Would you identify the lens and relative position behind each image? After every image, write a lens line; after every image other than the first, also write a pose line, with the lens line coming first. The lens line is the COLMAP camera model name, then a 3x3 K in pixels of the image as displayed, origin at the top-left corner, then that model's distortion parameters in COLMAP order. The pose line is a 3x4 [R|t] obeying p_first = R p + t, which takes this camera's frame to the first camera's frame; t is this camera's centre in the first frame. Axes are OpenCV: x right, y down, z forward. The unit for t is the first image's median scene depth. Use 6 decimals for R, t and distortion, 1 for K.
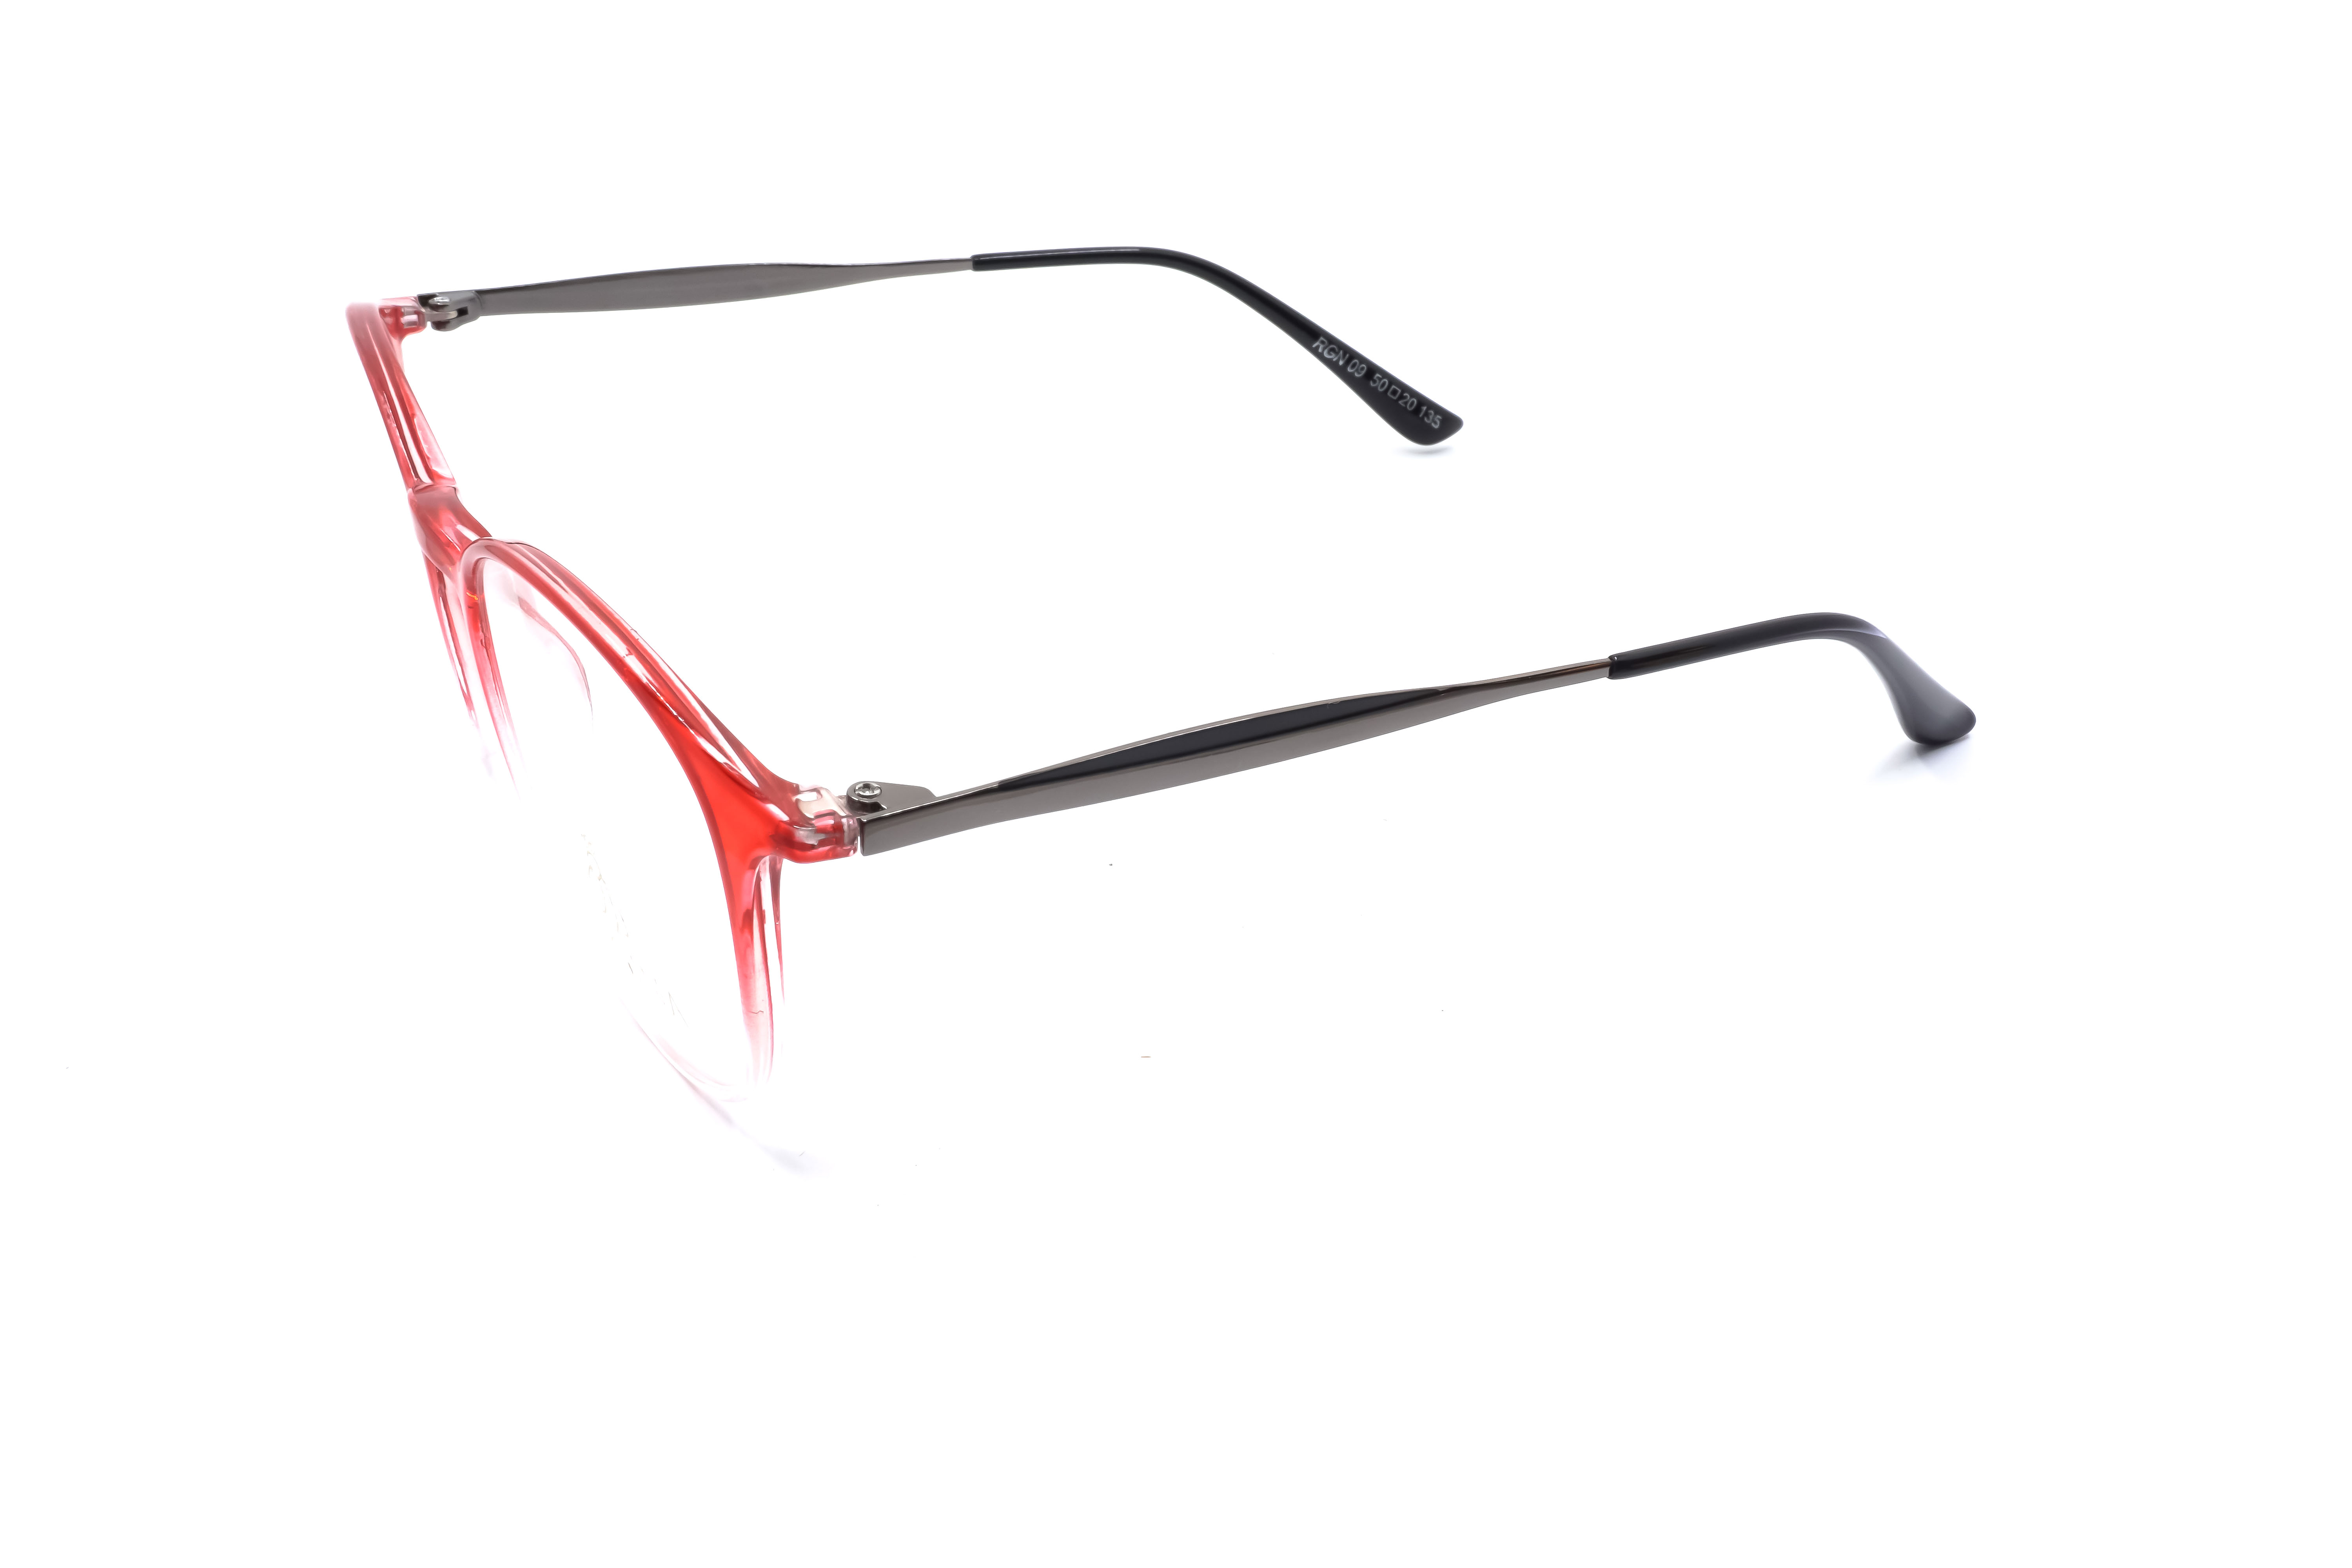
lens RADIAL K [[2317.4, 0, 1171.5], [0, 2317.4, 793.7], [0, 0, 1]] dist [-0.004611, 0.000000]
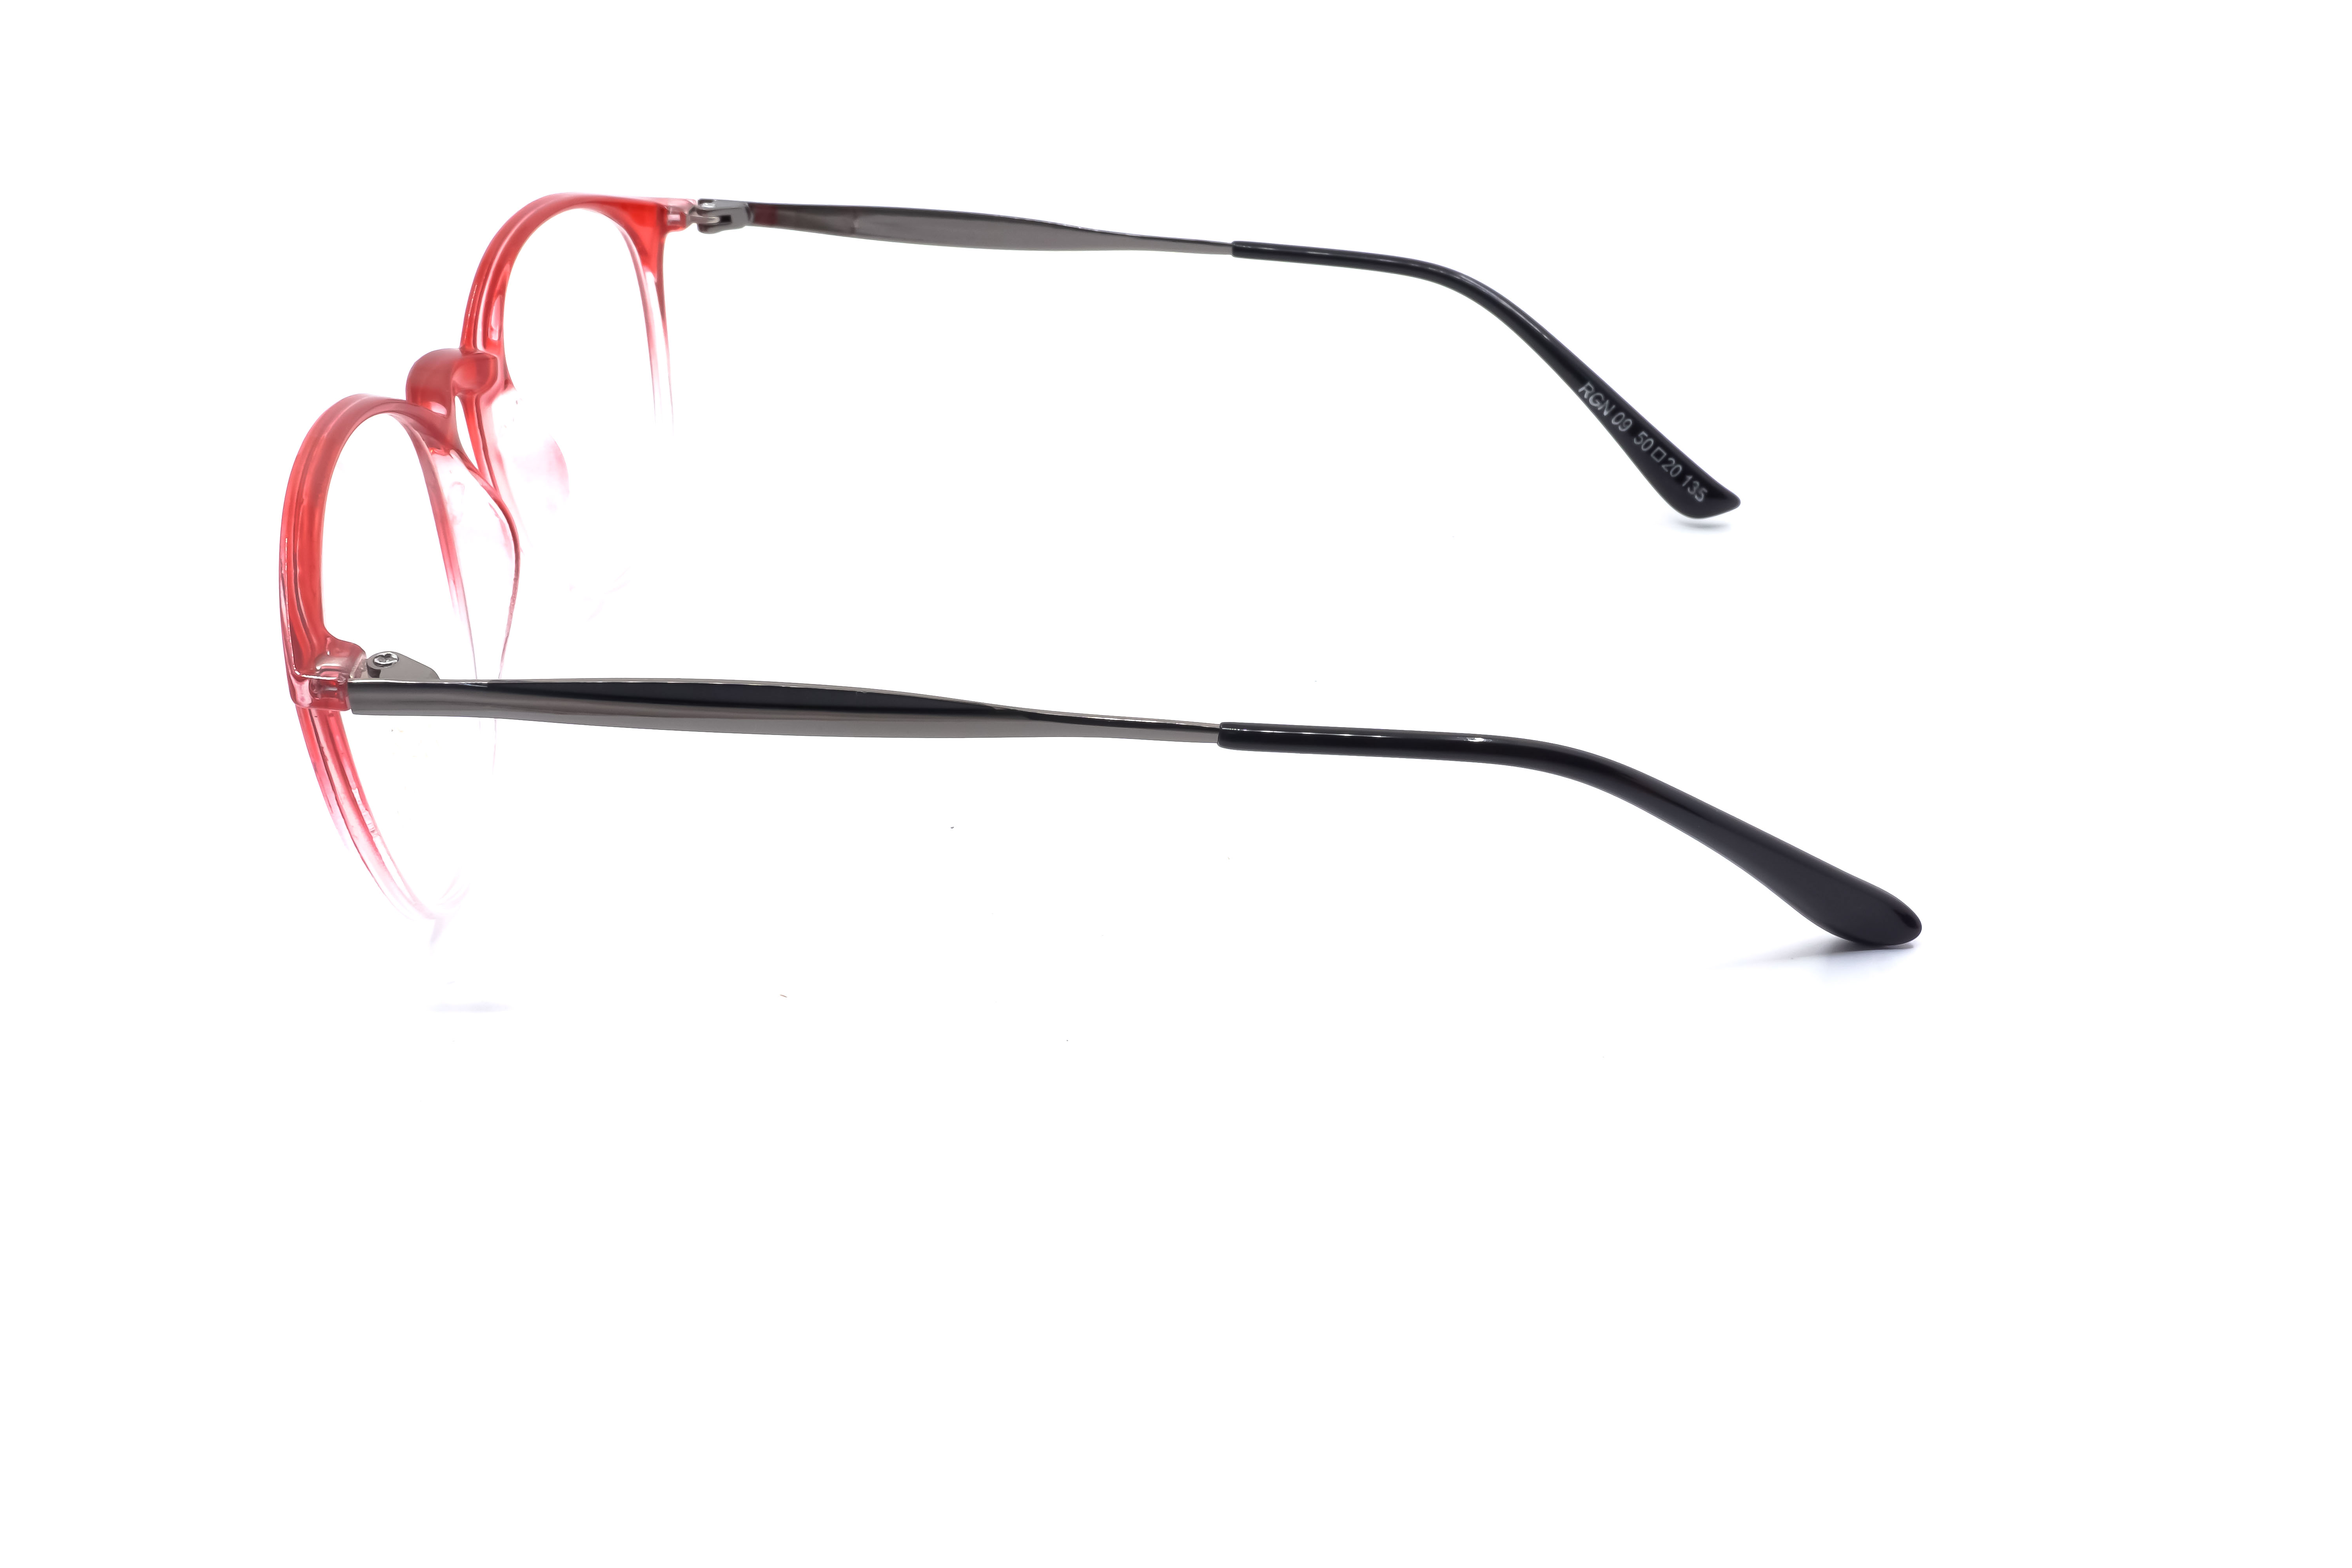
lens RADIAL K [[2317.4, 0, 1164.5], [0, 2317.4, 782.3], [0, 0, 1]] dist [-0.004611, 0.000000]
pose [[0.867452, 0.245200, -0.432902, 0.424367], [-0.243553, 0.968014, 0.060259, -0.062995], [0.433830, 0.053162, 0.899425, 0.098509]]
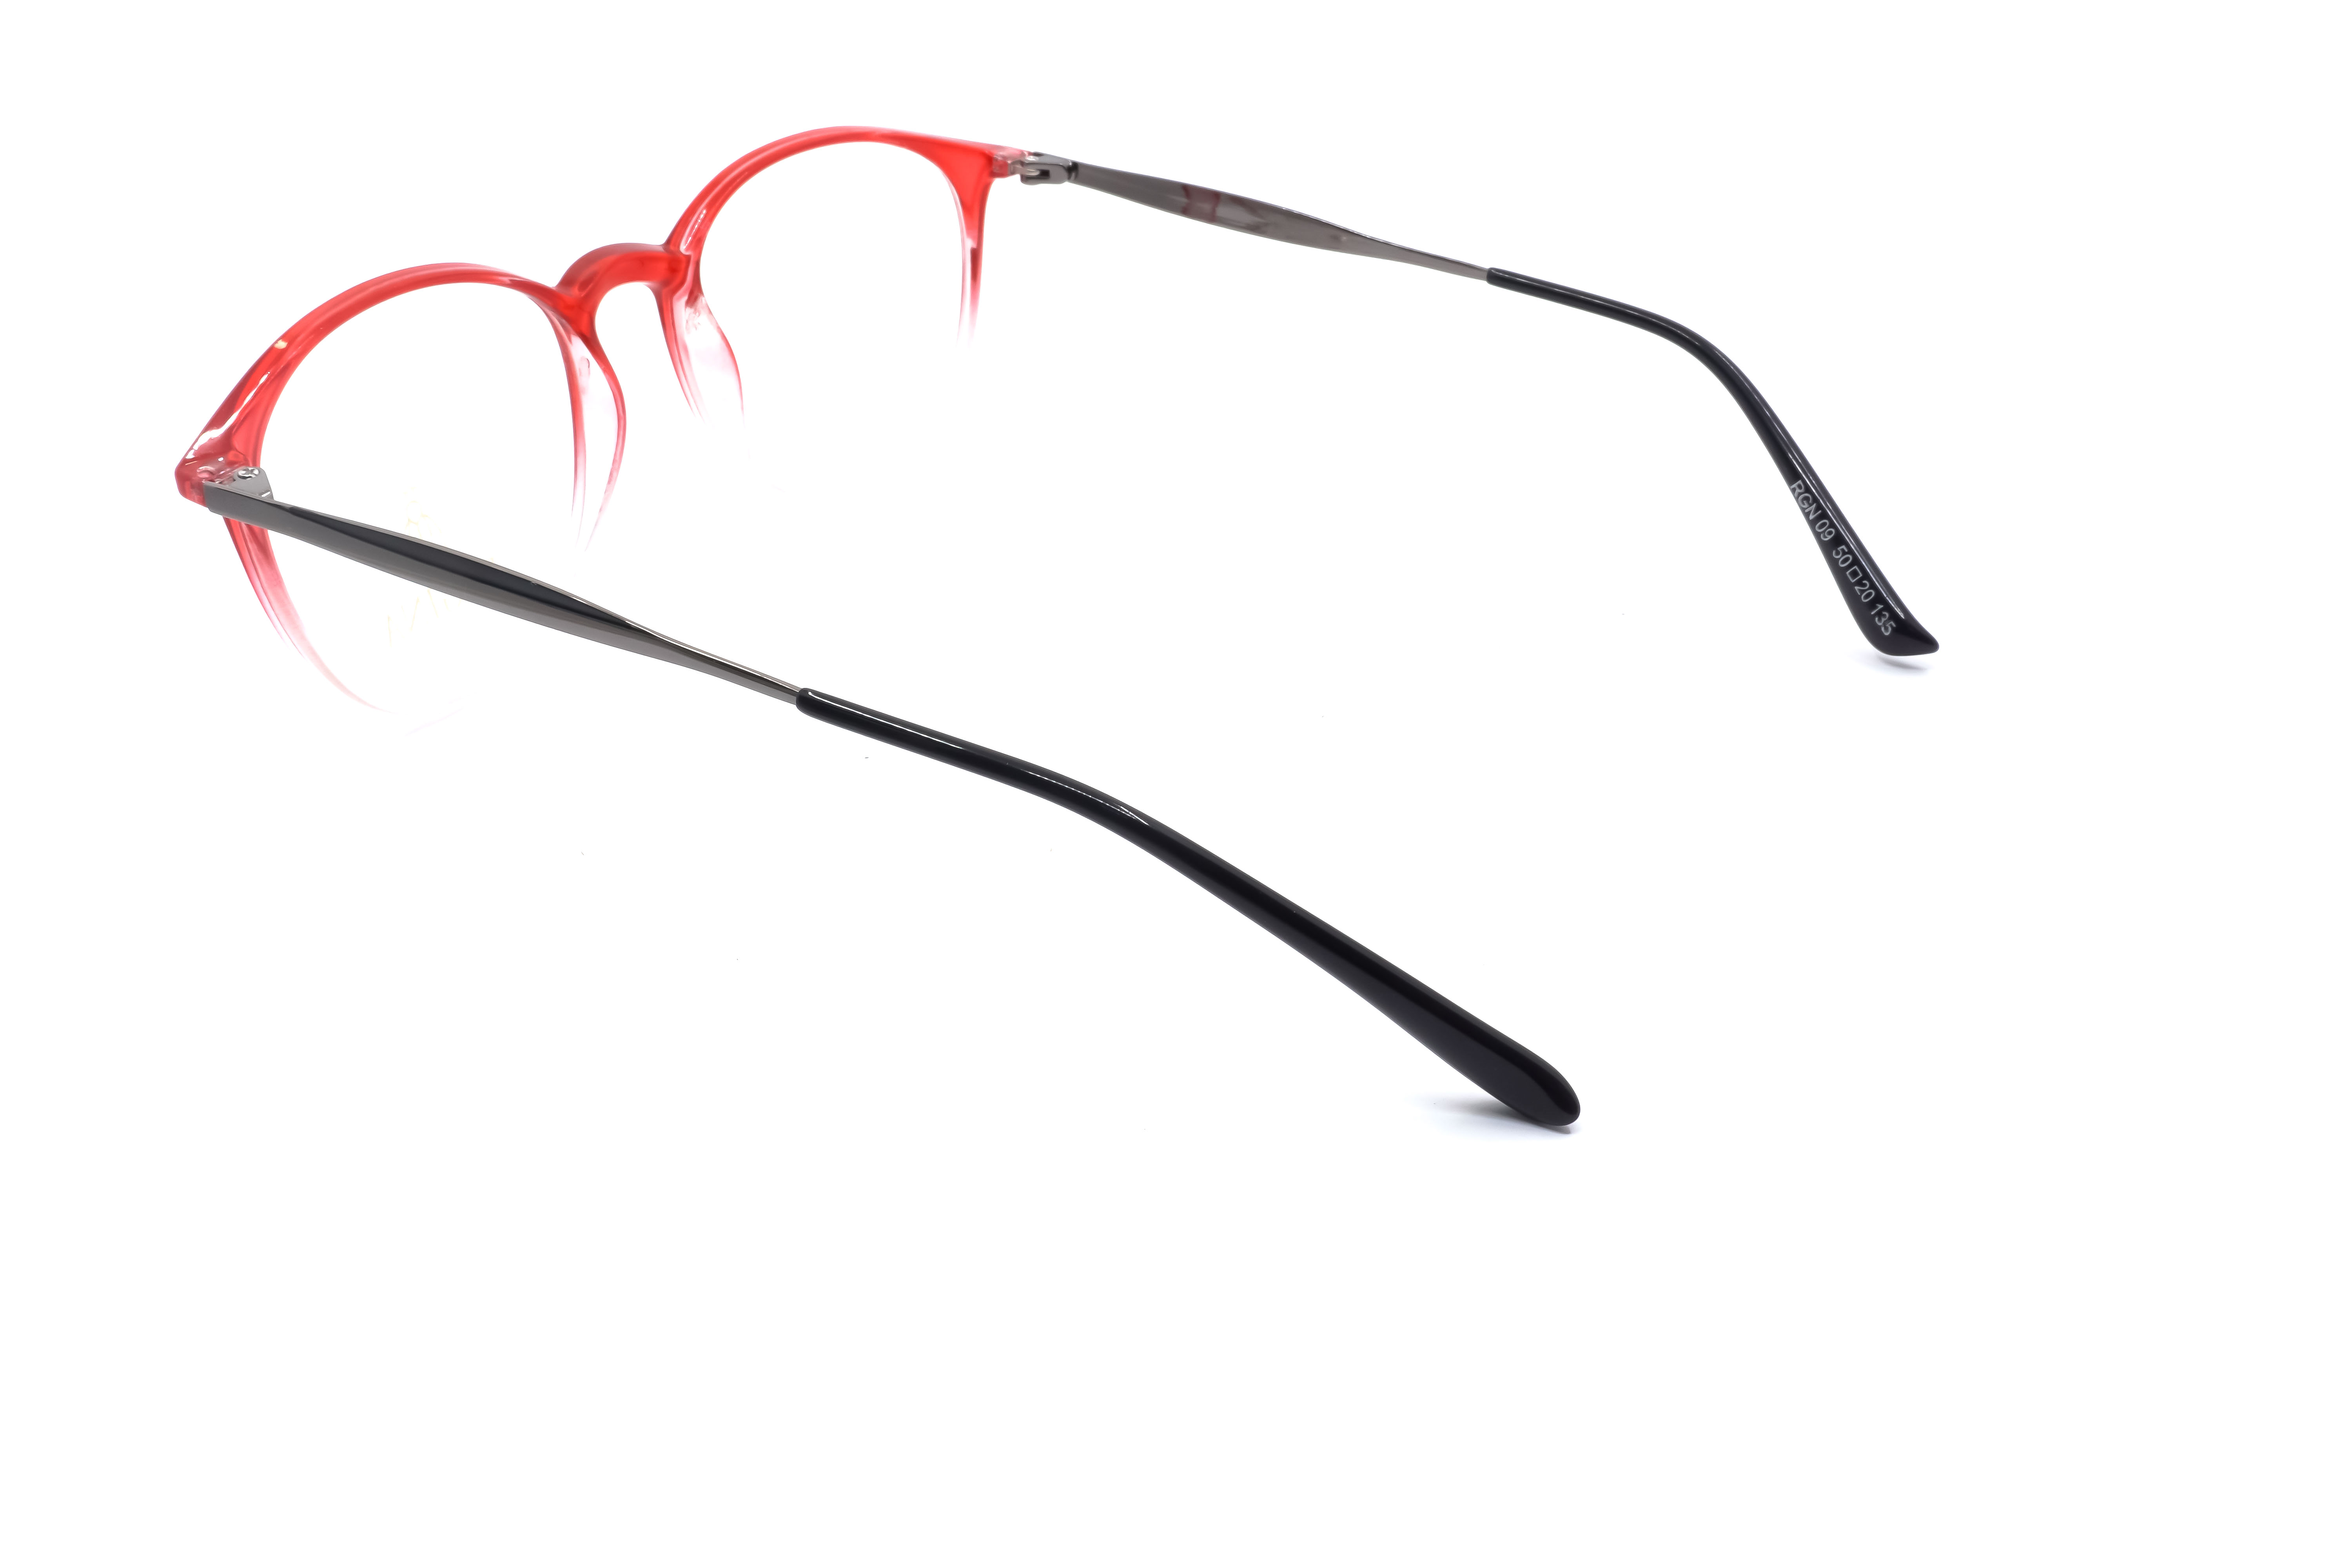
lens RADIAL K [[2317.4, 0, 1193.5], [0, 2317.4, 781.1], [0, 0, 1]] dist [-0.004611, 0.000000]
pose [[0.507438, 0.430456, -0.746467, 0.741921], [-0.422571, 0.879277, 0.219784, -0.224768], [0.750959, 0.203908, 0.628077, 0.372475]]
